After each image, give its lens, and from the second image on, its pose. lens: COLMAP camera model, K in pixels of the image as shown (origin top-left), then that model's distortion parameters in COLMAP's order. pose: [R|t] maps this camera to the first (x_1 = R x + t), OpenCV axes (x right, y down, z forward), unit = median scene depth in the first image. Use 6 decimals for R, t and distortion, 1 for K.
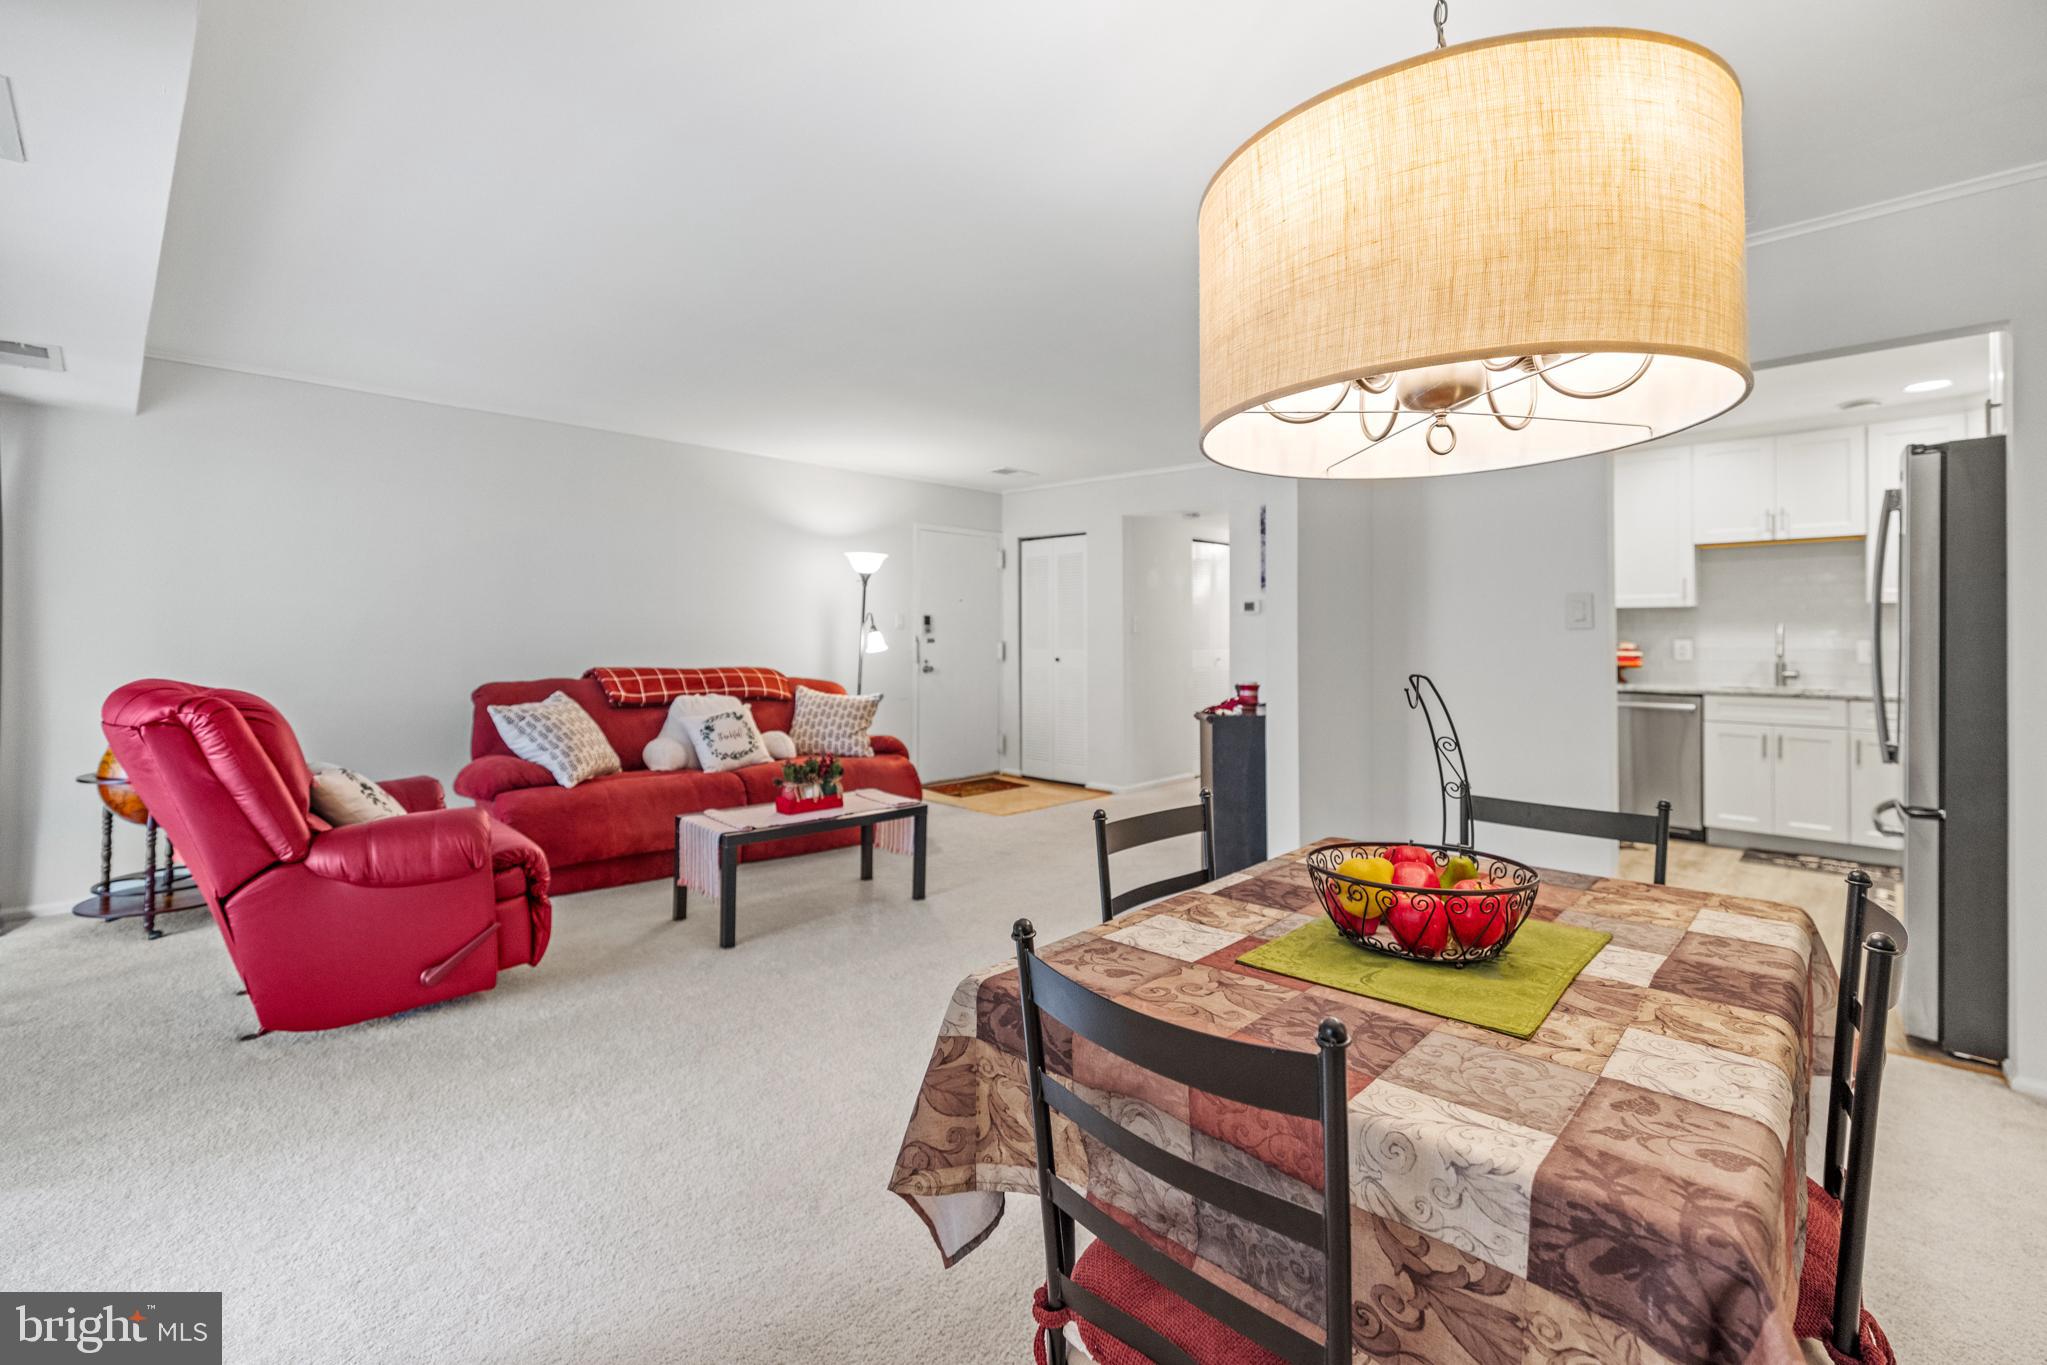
lens RADIAL K [[895.9, 0, 1006.0], [0, 895.9, 626.4], [0, 0, 1]] dist [0.003235, -0.000134]
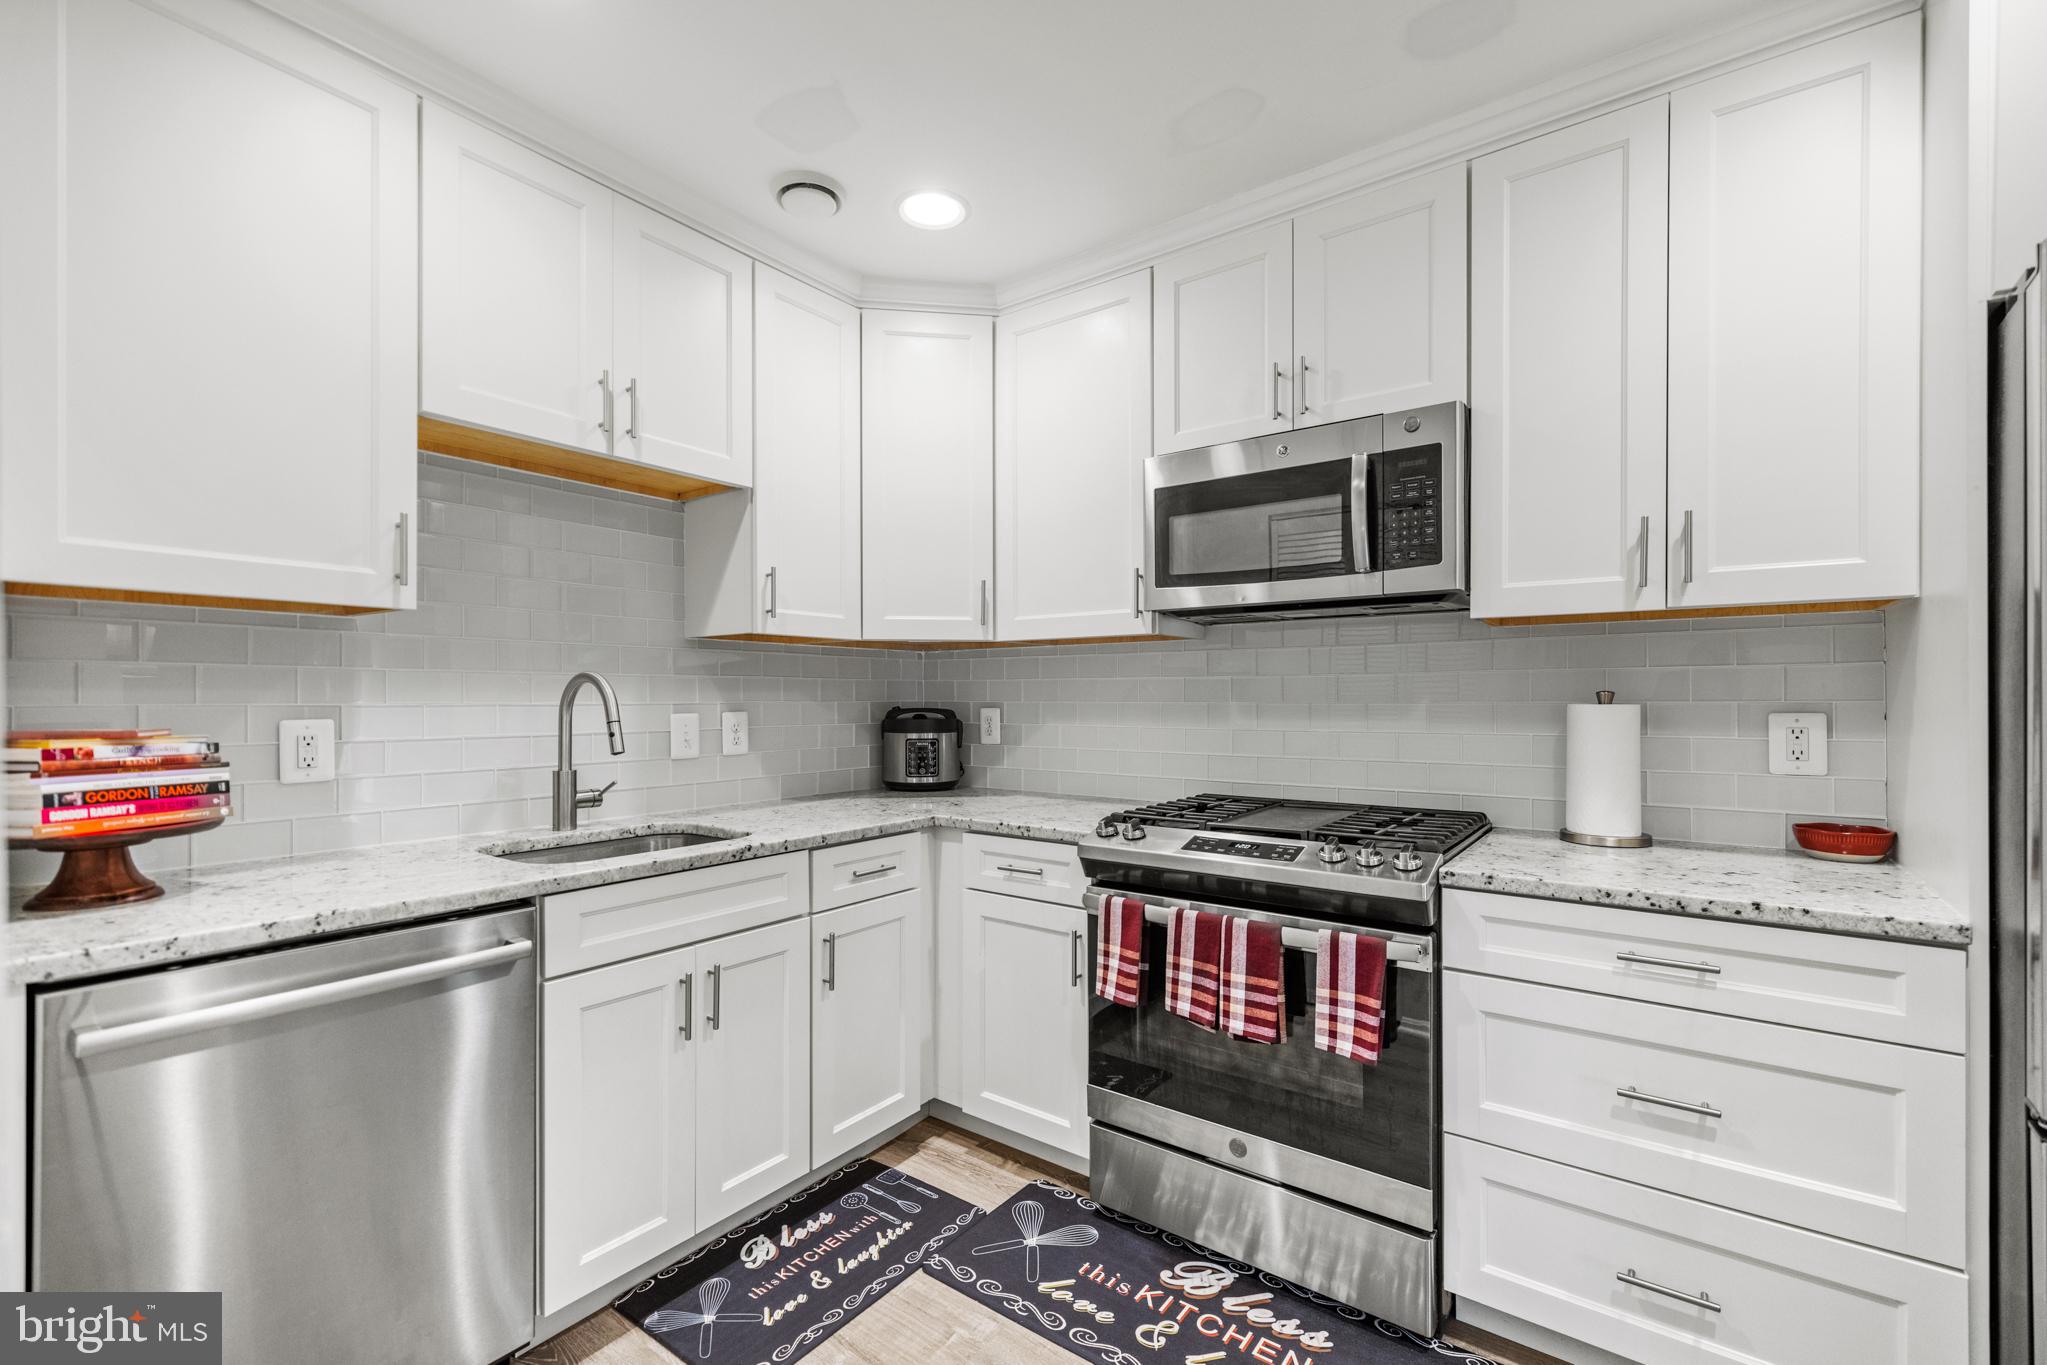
lens RADIAL K [[895.9, 0, 1010.8], [0, 895.9, 694.2], [0, 0, 1]] dist [0.003235, -0.000134]
pose [[-0.139558, 0.000758, 0.990214, 0.487590], [-0.008268, 0.999964, -0.001931, 0.006025], [-0.990179, -0.008457, -0.139547, 0.966275]]
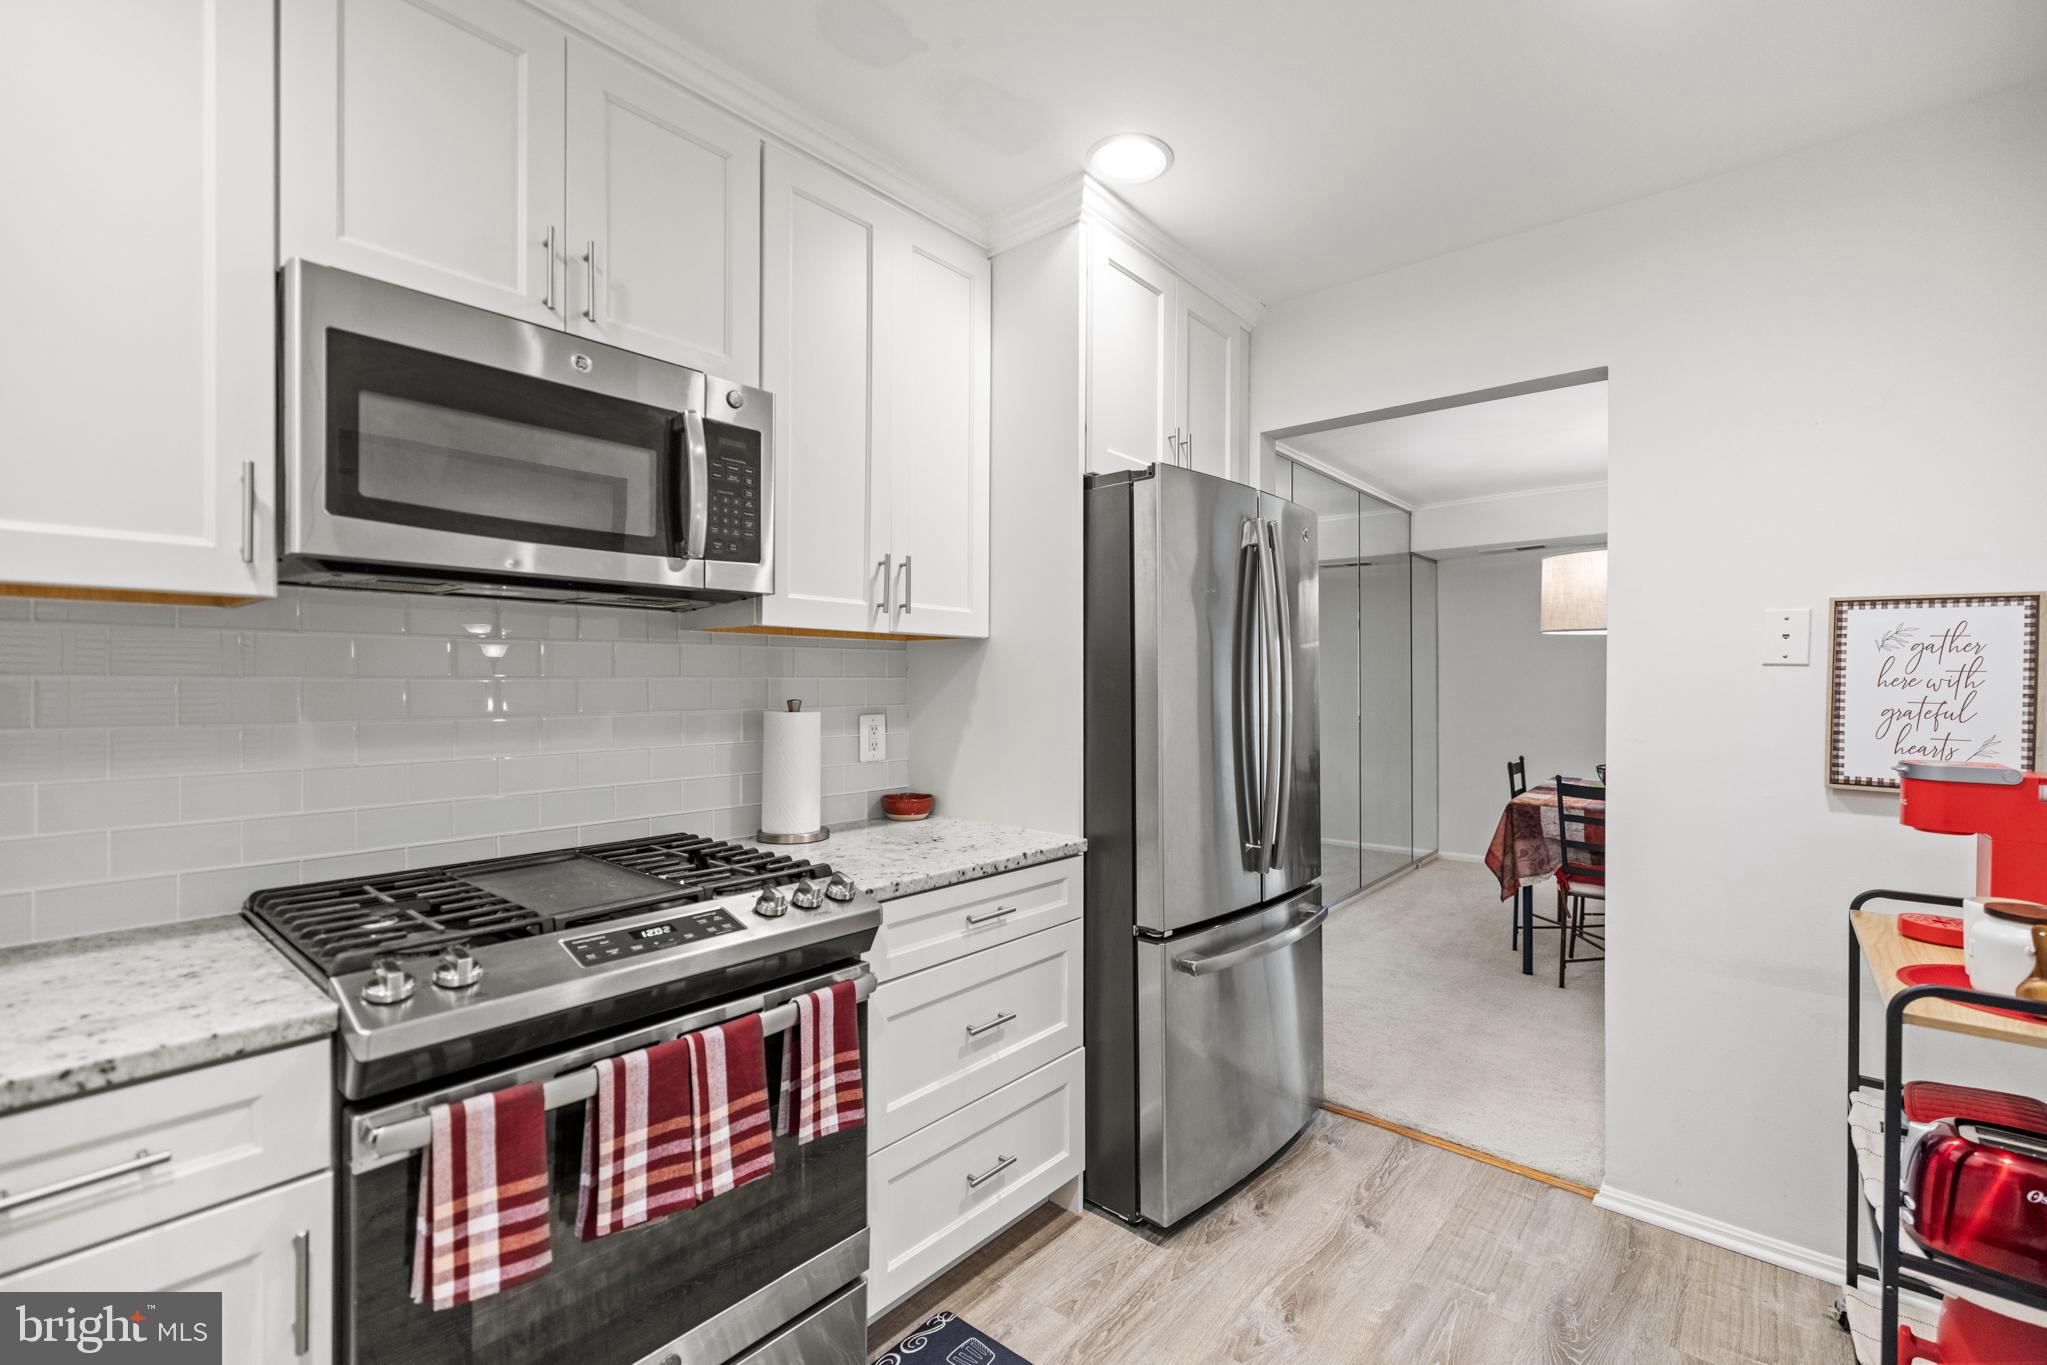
lens RADIAL K [[895.9, 0, 1018.3], [0, 895.9, 682.9], [0, 0, 1]] dist [0.003235, -0.000134]
pose [[-0.997624, 0.000535, -0.068890, 0.776621], [0.001285, 0.999940, -0.010841, -0.001711], [0.068880, -0.010904, -0.997565, 1.092551]]
